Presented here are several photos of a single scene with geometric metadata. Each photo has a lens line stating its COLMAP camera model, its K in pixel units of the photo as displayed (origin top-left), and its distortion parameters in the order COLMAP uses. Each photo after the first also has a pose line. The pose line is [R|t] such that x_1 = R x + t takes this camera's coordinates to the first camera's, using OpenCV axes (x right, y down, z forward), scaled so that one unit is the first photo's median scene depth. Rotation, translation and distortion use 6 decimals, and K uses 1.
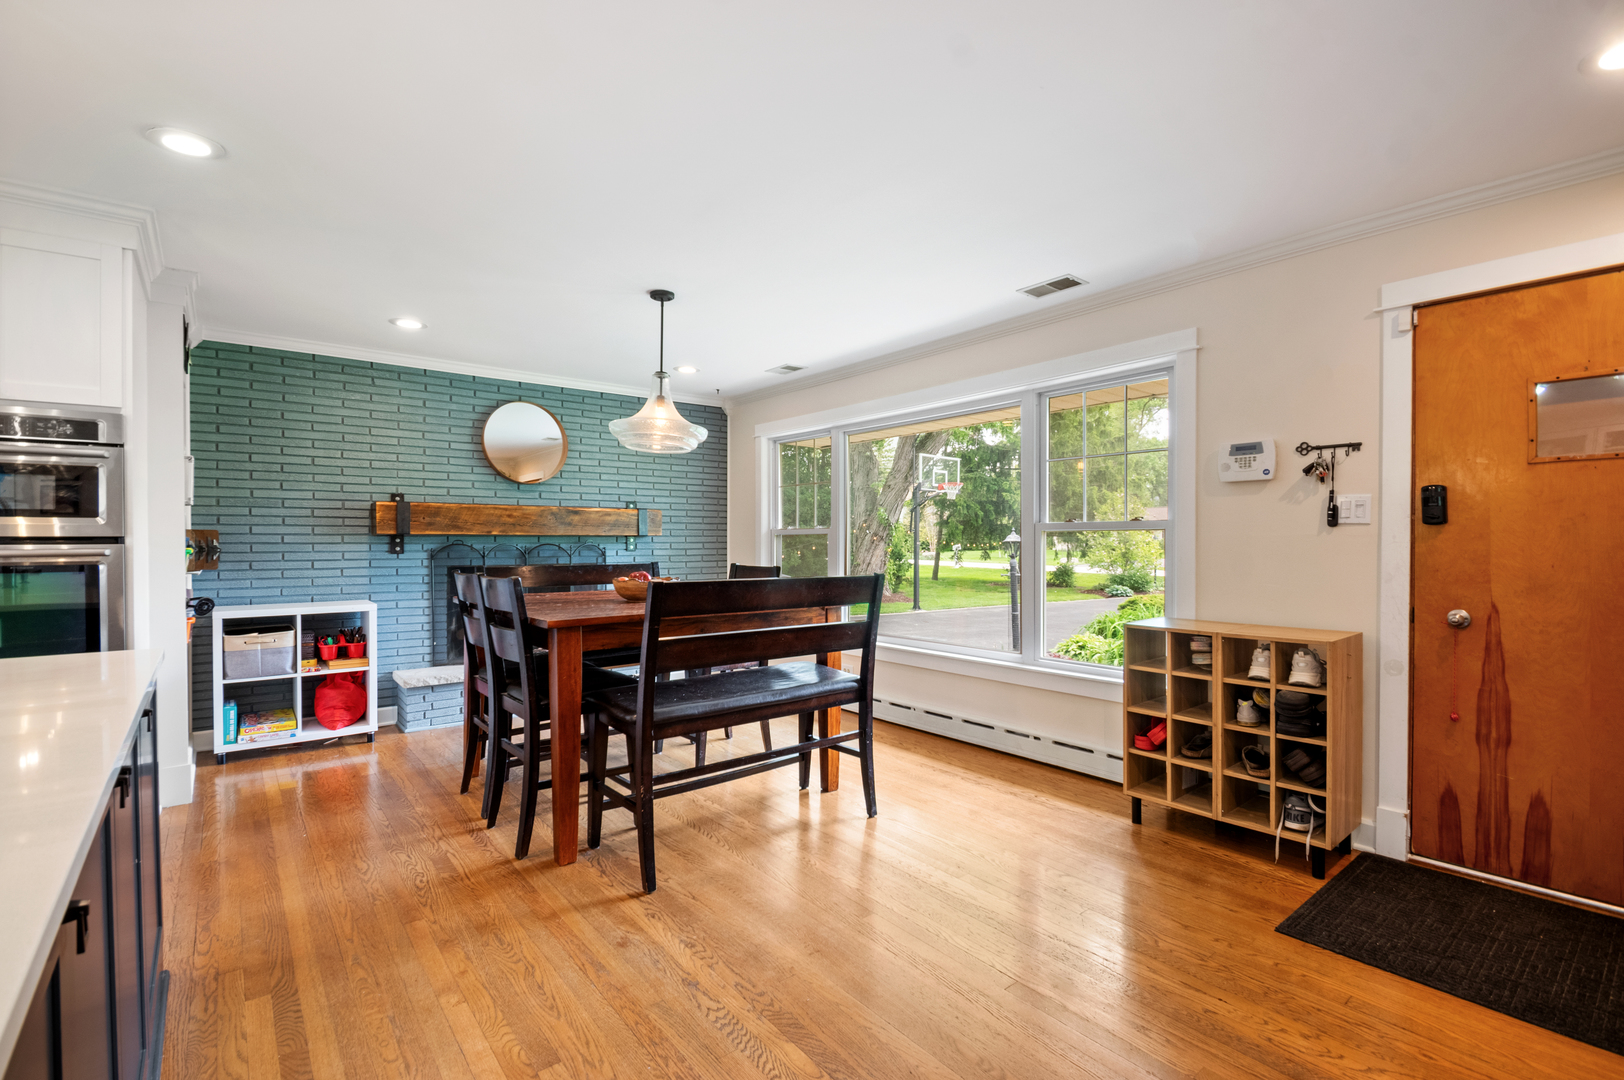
lens RADIAL K [[725.3, 0, 807.0], [0, 725.3, 552.8], [0, 0, 1]] dist [0.015019, -0.017397]
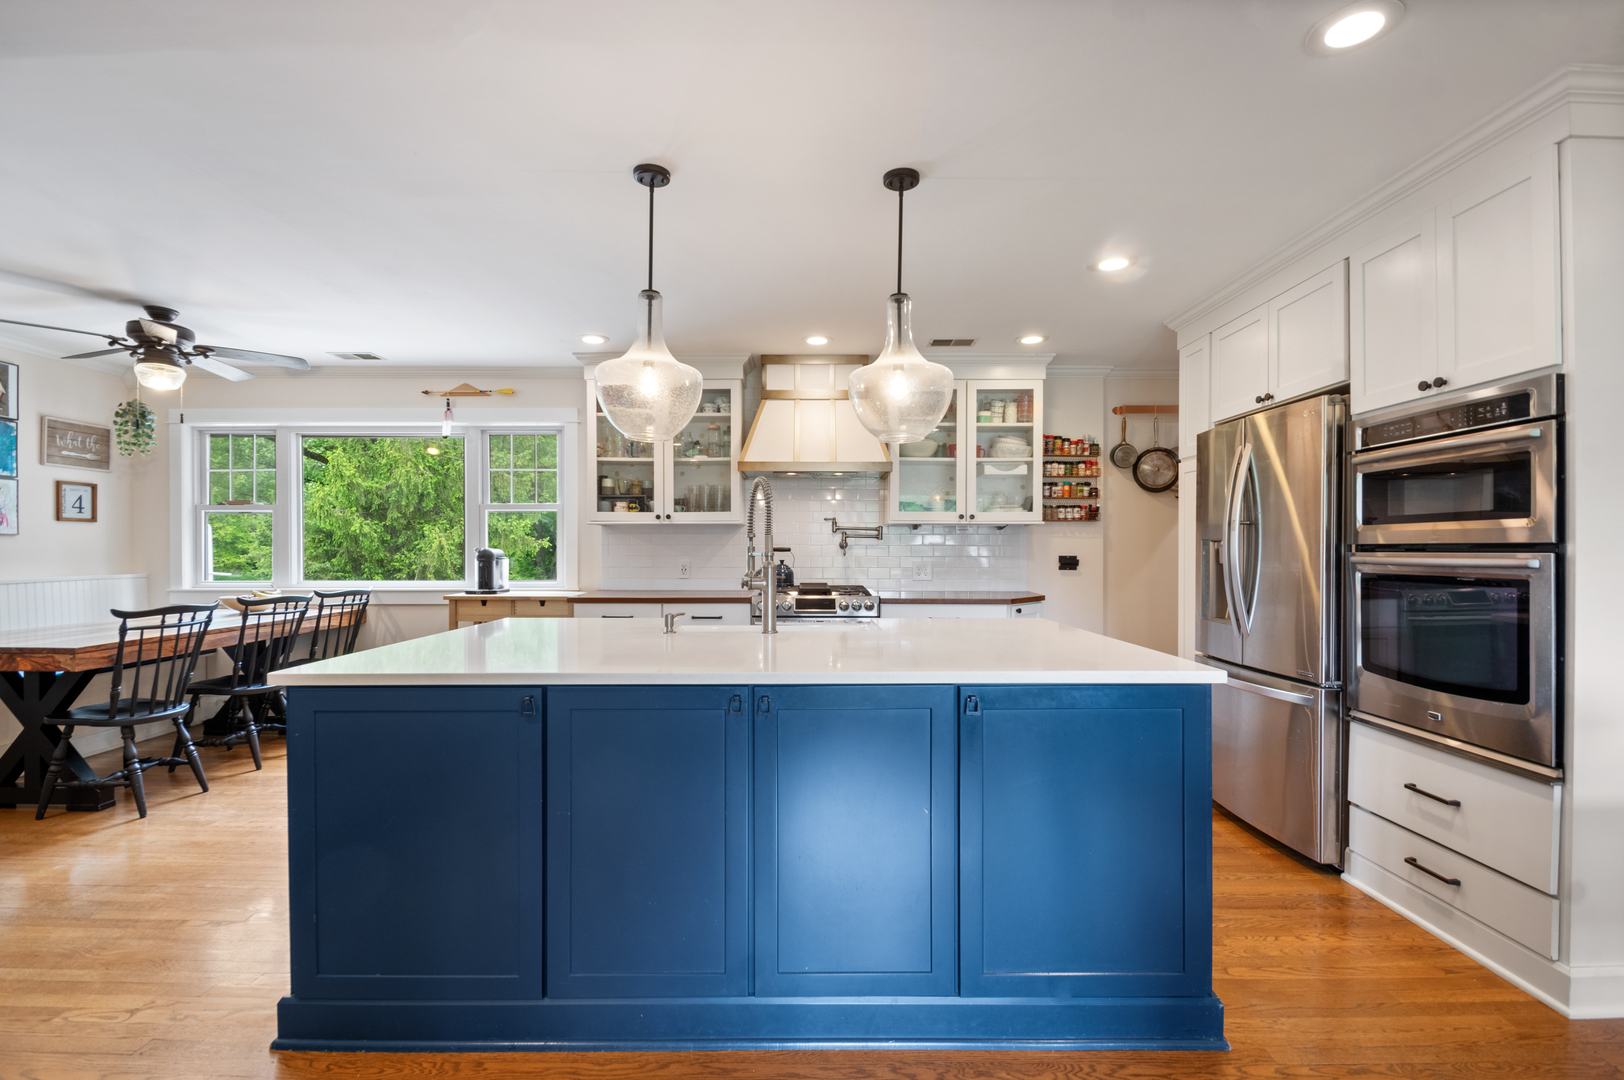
lens RADIAL K [[725.3, 0, 807.0], [0, 725.3, 552.8], [0, 0, 1]] dist [0.015019, -0.017397]
pose [[-0.627413, 0.004430, -0.778674, 0.049665], [-0.013653, 0.999768, 0.016689, -0.007992], [0.778567, 0.021102, -0.627207, 0.504375]]
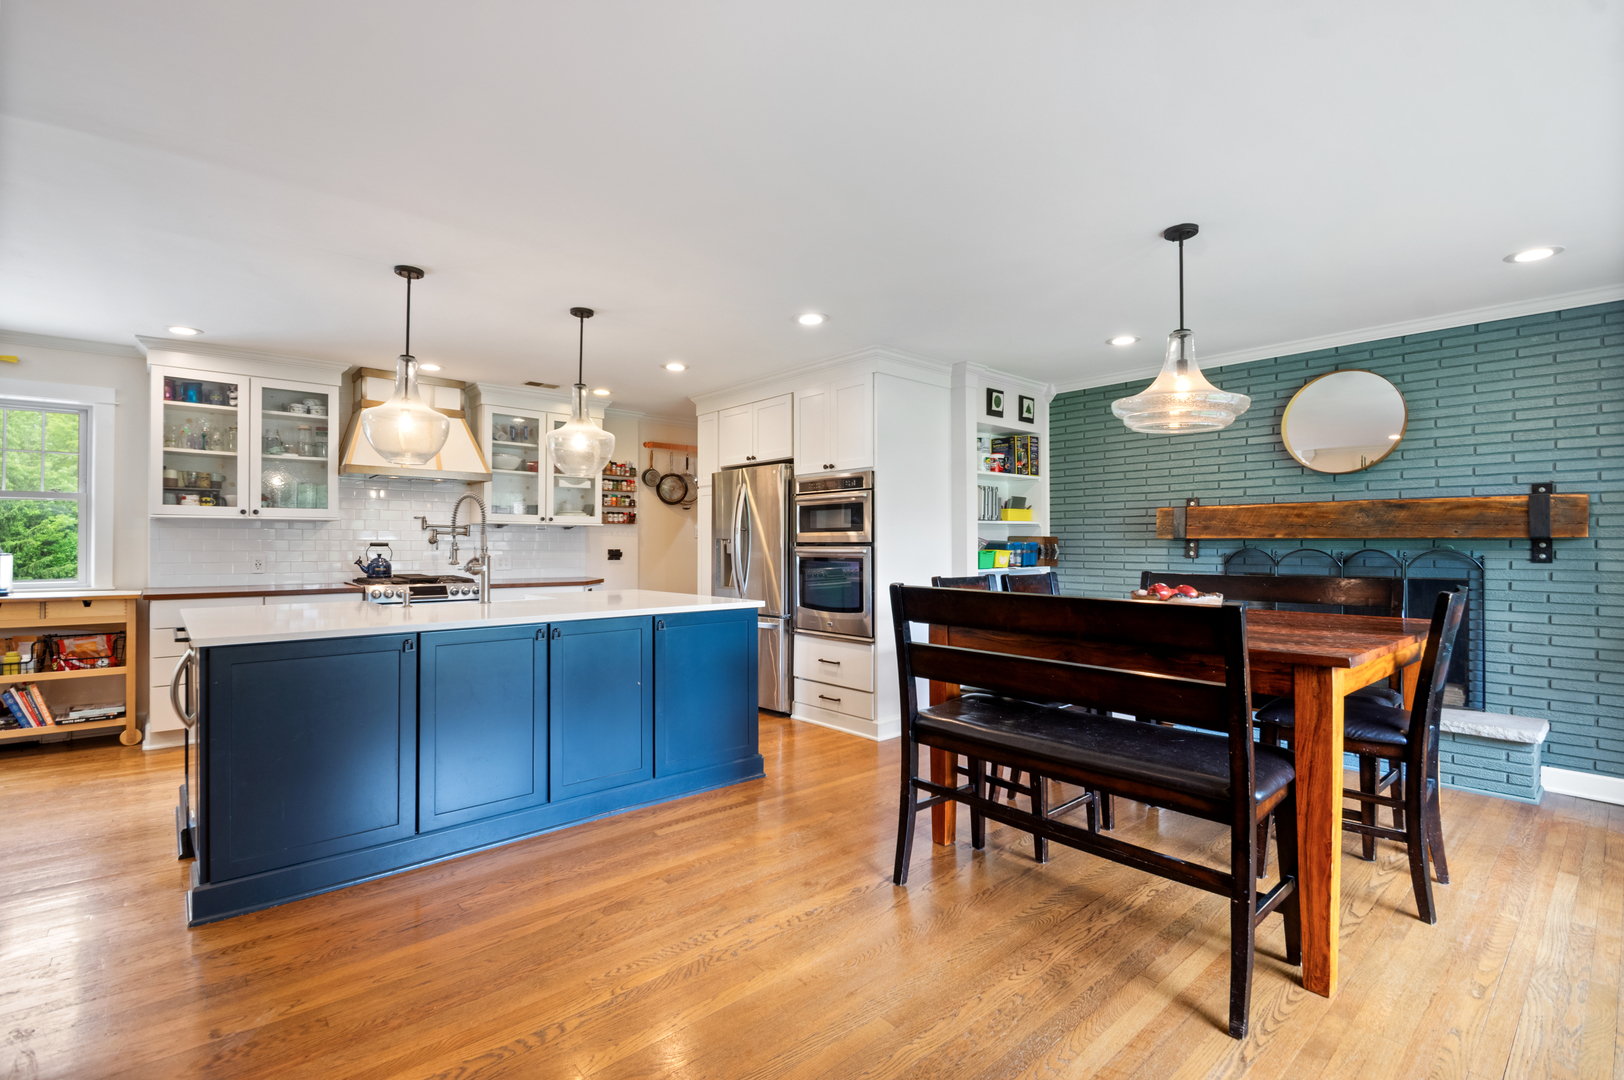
lens RADIAL K [[731.6, 0, 804.0], [0, 731.6, 545.9], [0, 0, 1]] dist [0.001753, -0.008846]
pose [[0.041182, 0.002140, -0.999149, 0.447801], [-0.019191, 0.999815, 0.001350, -0.007056], [0.998967, 0.019119, 0.041216, 0.446793]]
